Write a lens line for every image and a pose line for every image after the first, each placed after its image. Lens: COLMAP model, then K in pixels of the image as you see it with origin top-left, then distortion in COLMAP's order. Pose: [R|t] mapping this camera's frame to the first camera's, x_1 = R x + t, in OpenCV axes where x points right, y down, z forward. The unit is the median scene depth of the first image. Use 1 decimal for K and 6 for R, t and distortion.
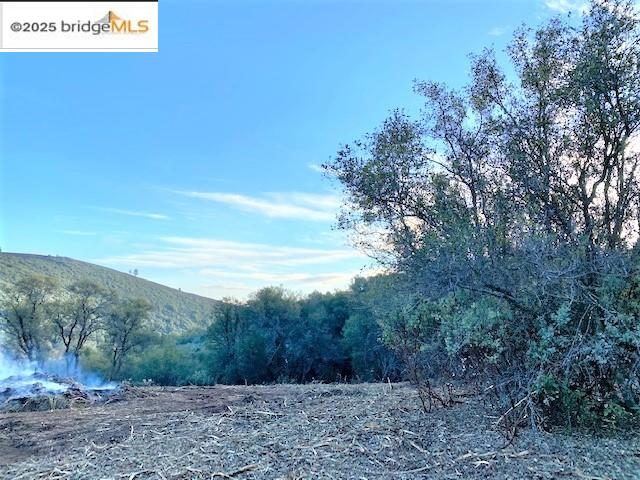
lens RADIAL K [[505.1, 0, 320.0], [0, 505.1, 240.0], [0, 0, 1]] dist [0.063520, -0.039934]
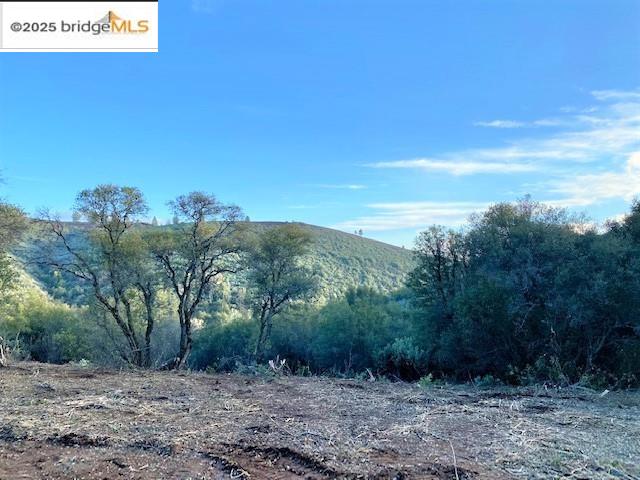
lens RADIAL K [[505.1, 0, 320.0], [0, 505.1, 240.0], [0, 0, 1]] dist [0.063520, -0.039934]
pose [[0.905602, -0.050951, -0.421057, -0.126681], [0.085077, 0.994403, 0.062653, 0.203769], [0.415508, -0.092561, 0.904868, 0.947958]]
